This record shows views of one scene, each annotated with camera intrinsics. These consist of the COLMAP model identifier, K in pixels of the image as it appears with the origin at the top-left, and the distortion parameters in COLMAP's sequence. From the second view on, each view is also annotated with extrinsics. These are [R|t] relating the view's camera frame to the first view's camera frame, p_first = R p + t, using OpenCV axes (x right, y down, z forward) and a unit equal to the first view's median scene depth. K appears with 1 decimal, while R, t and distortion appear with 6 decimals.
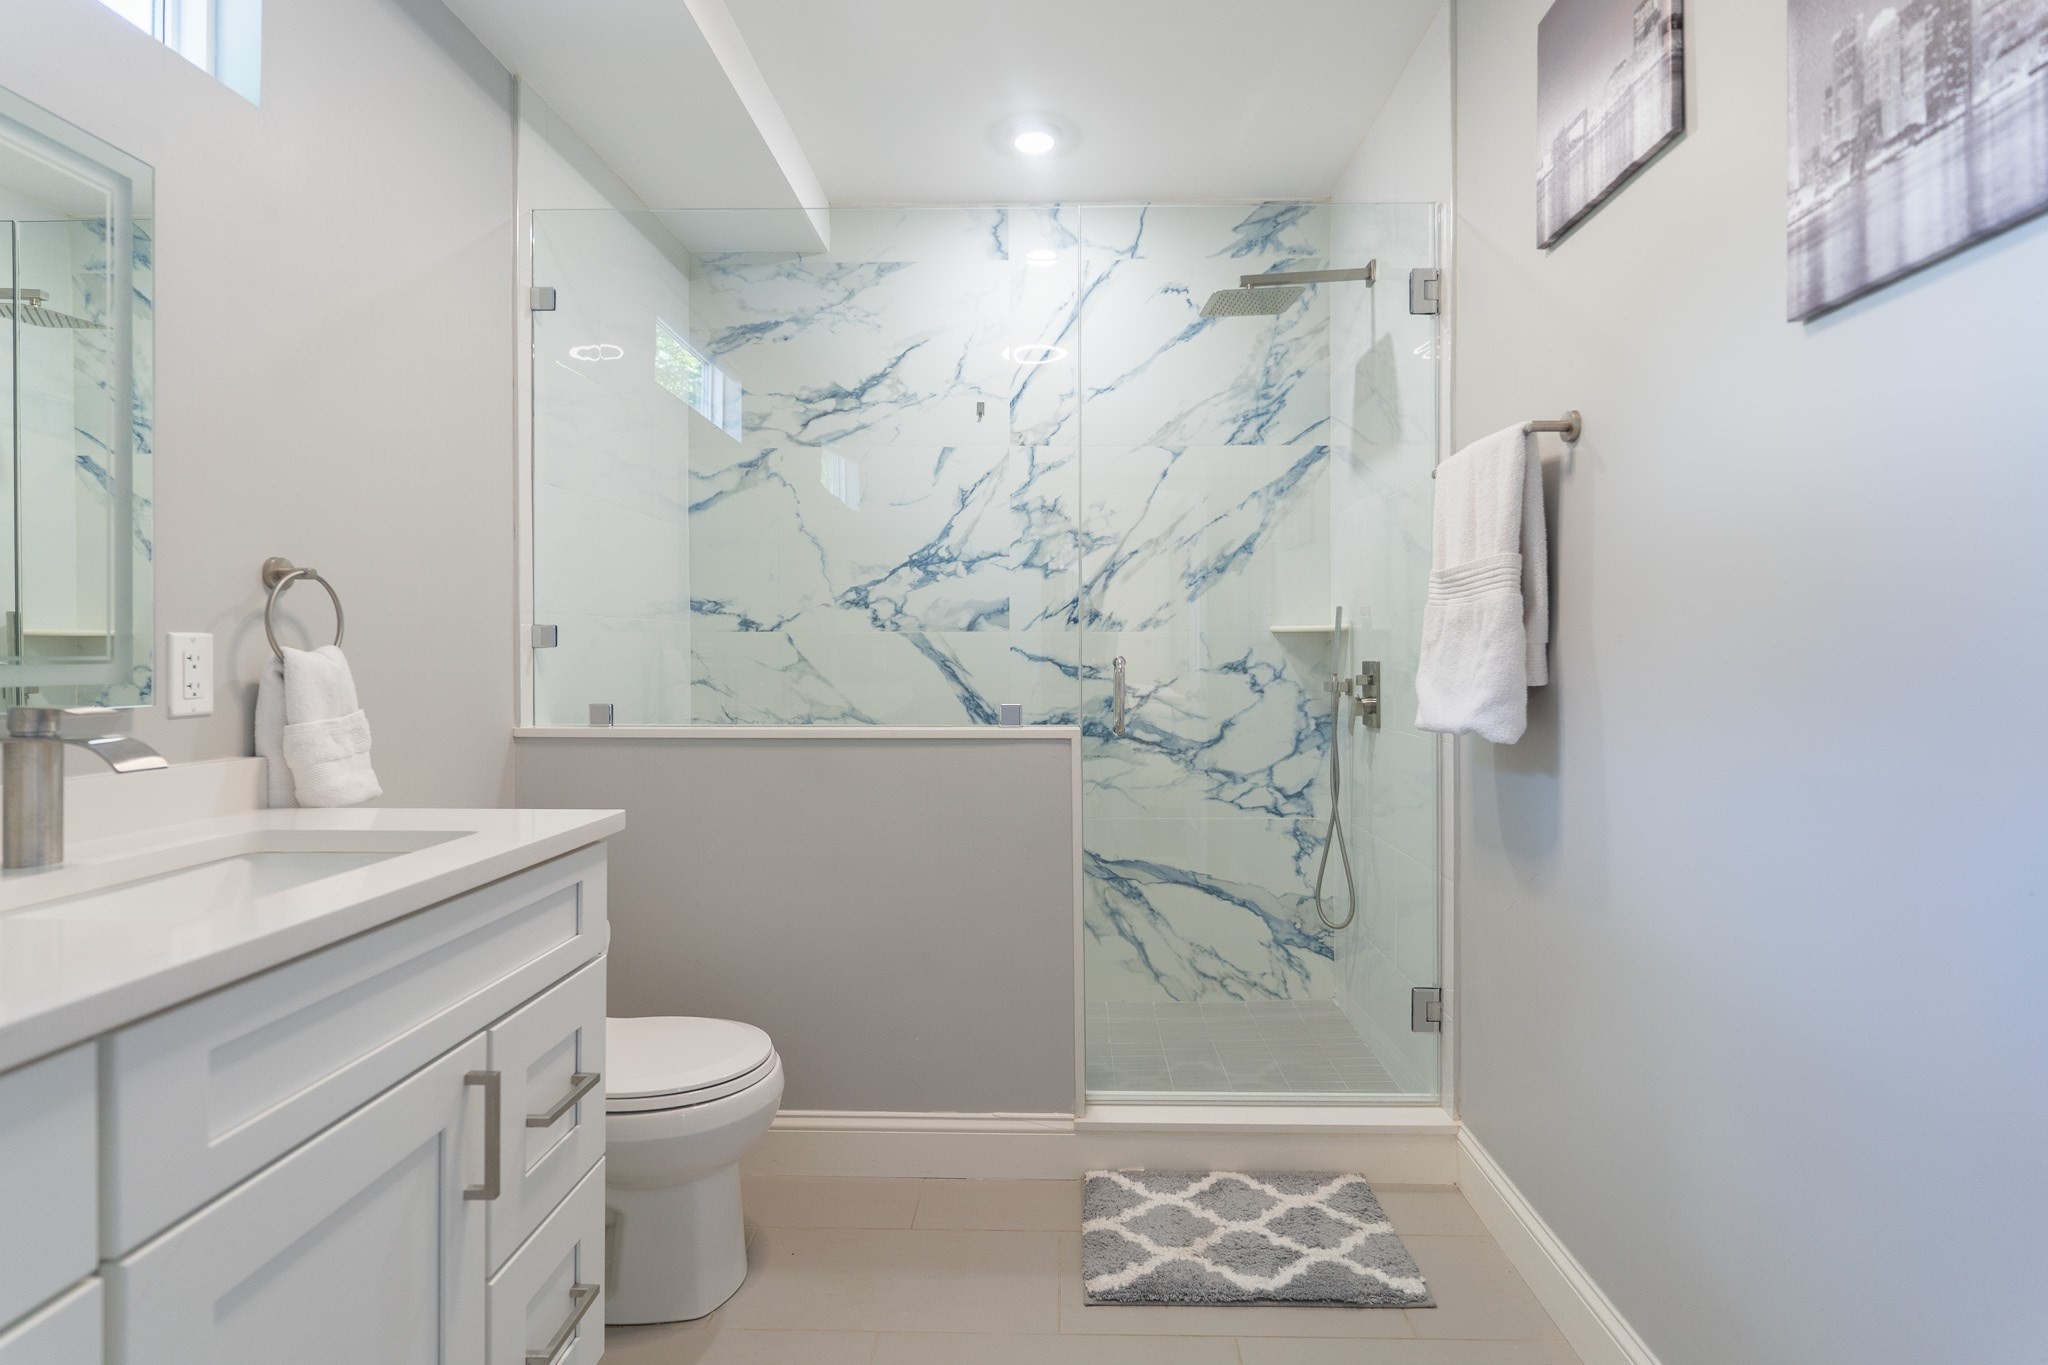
lens RADIAL K [[1000.6, 0, 1013.4], [0, 1000.6, 651.7], [0, 0, 1]] dist [-0.004111, 0.004095]
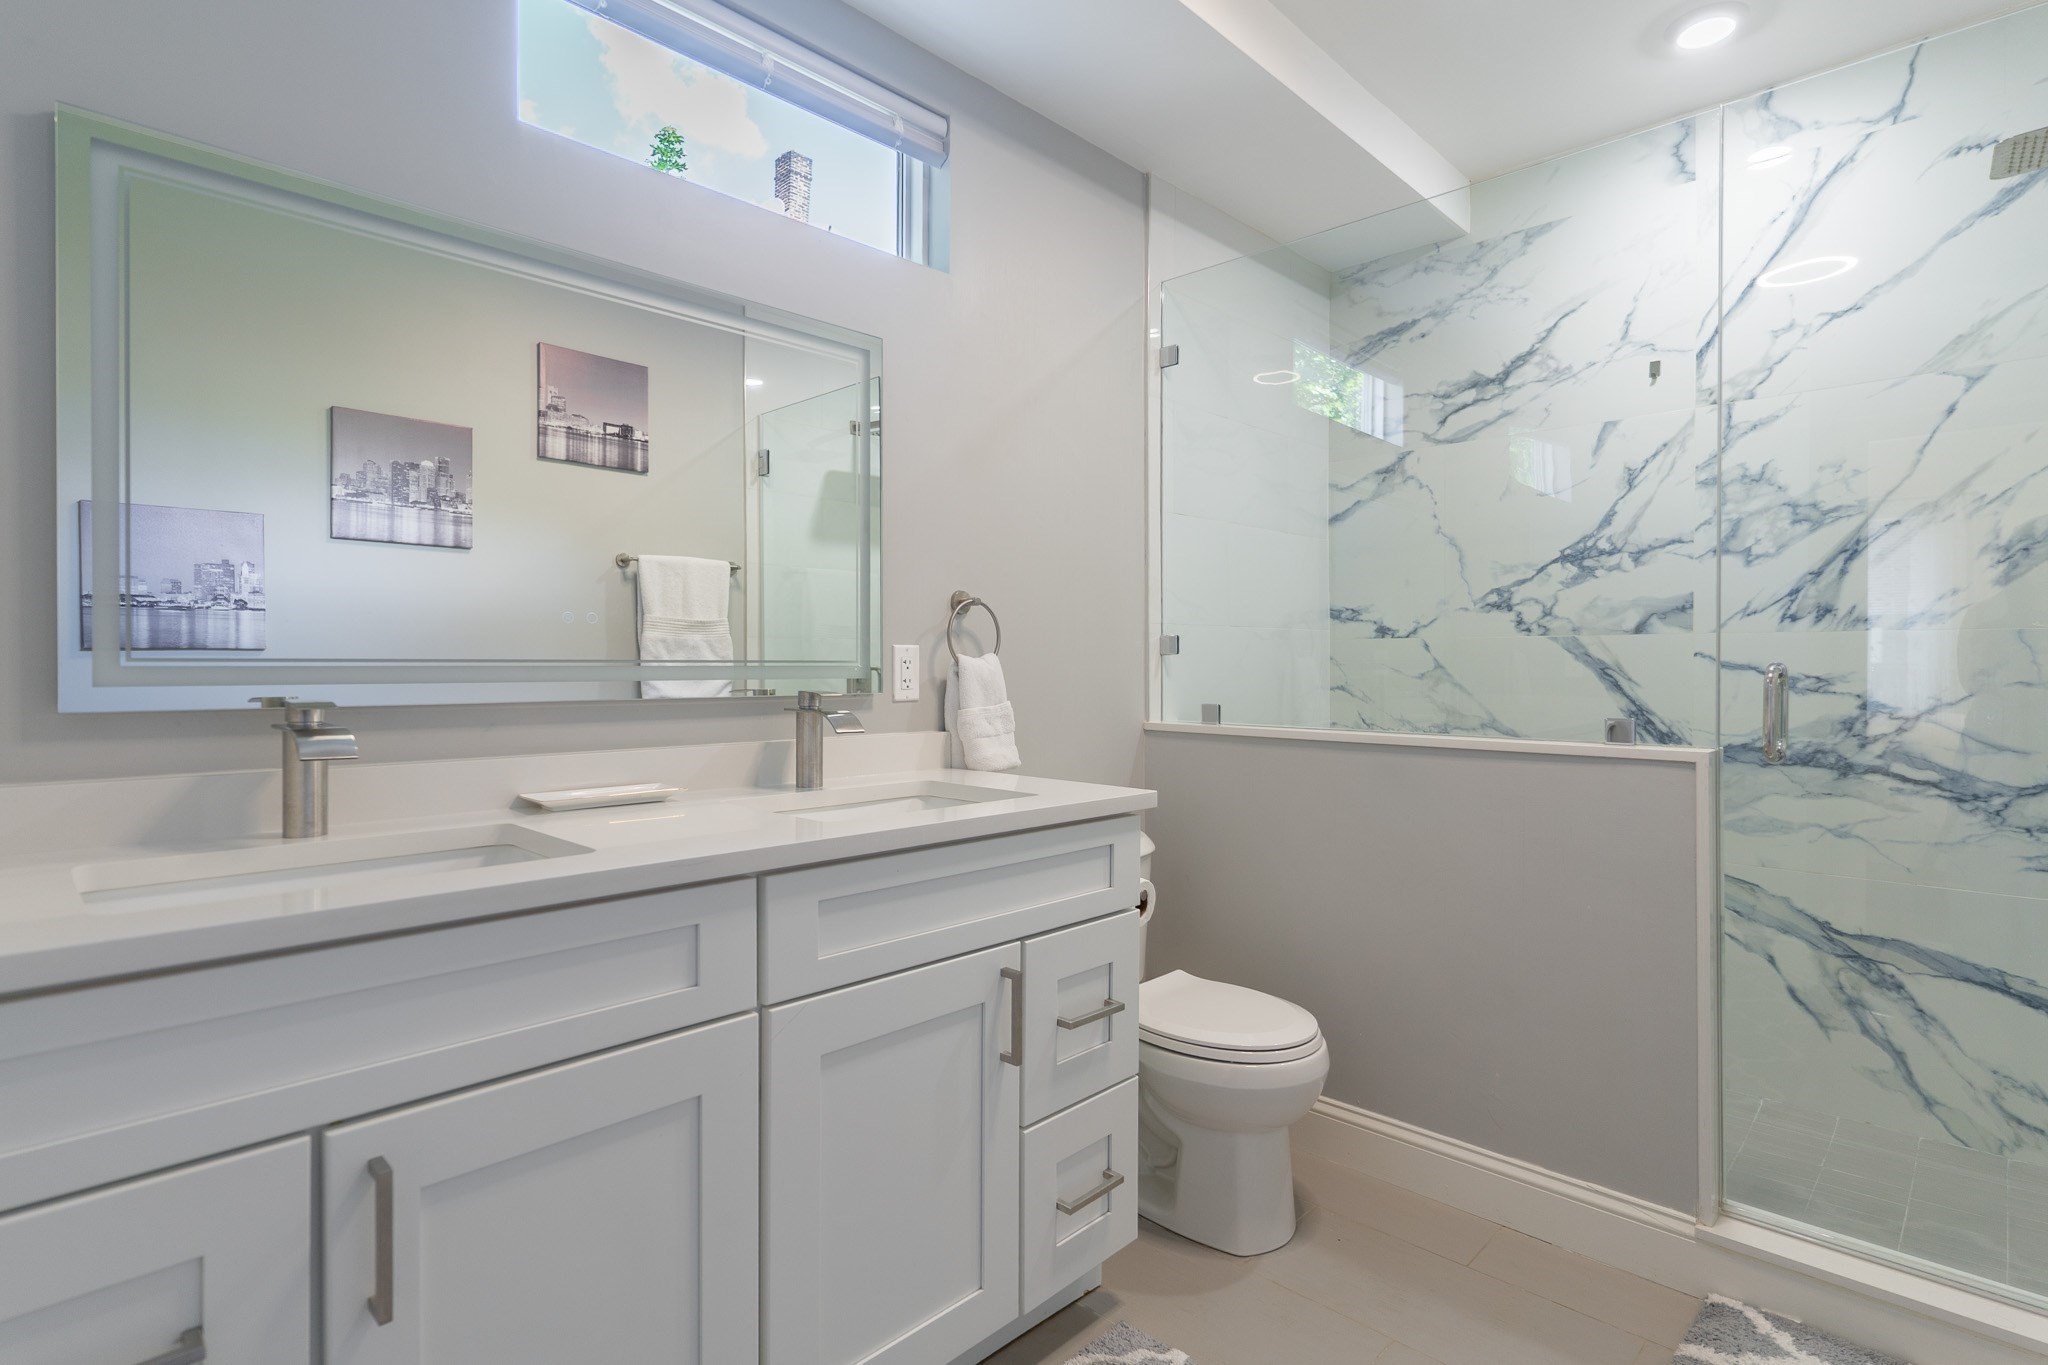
lens RADIAL K [[1000.6, 0, 983.8], [0, 1000.6, 669.0], [0, 0, 1]] dist [-0.004111, 0.004095]
pose [[0.725512, 0.005824, -0.688185, 0.143622], [0.000479, 0.999960, 0.008967, 0.001546], [0.688209, -0.006835, 0.725480, 0.000324]]
